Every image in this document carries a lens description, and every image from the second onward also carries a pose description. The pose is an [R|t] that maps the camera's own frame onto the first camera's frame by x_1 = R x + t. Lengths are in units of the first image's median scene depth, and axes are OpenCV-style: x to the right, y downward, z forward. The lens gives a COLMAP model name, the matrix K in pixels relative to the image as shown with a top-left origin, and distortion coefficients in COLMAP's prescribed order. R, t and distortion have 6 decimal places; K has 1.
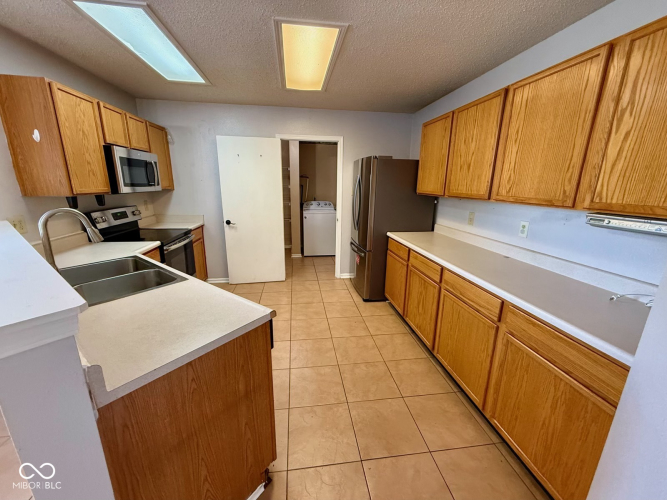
lens RADIAL K [[263.6, 0, 330.0], [0, 263.6, 248.4], [0, 0, 1]] dist [0.000479, 0.000433]
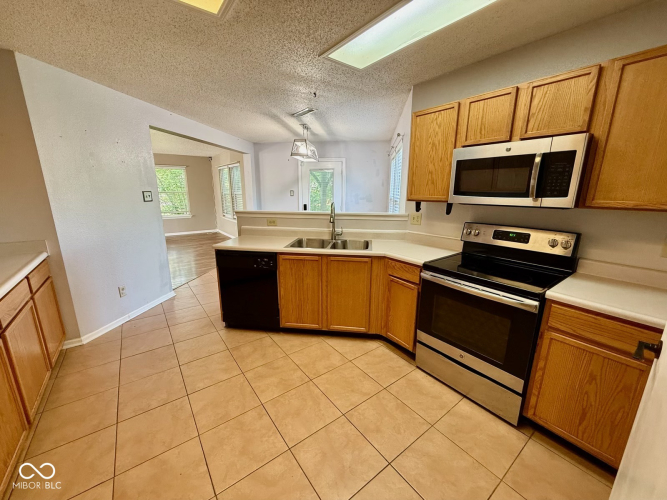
lens RADIAL K [[263.6, 0, 330.4], [0, 263.6, 249.2], [0, 0, 1]] dist [0.000479, 0.000433]
pose [[-0.872099, 0.093525, -0.480309, -0.006187], [-0.132974, 0.899332, 0.416558, -0.373621], [0.470916, 0.427148, -0.771870, 1.517059]]
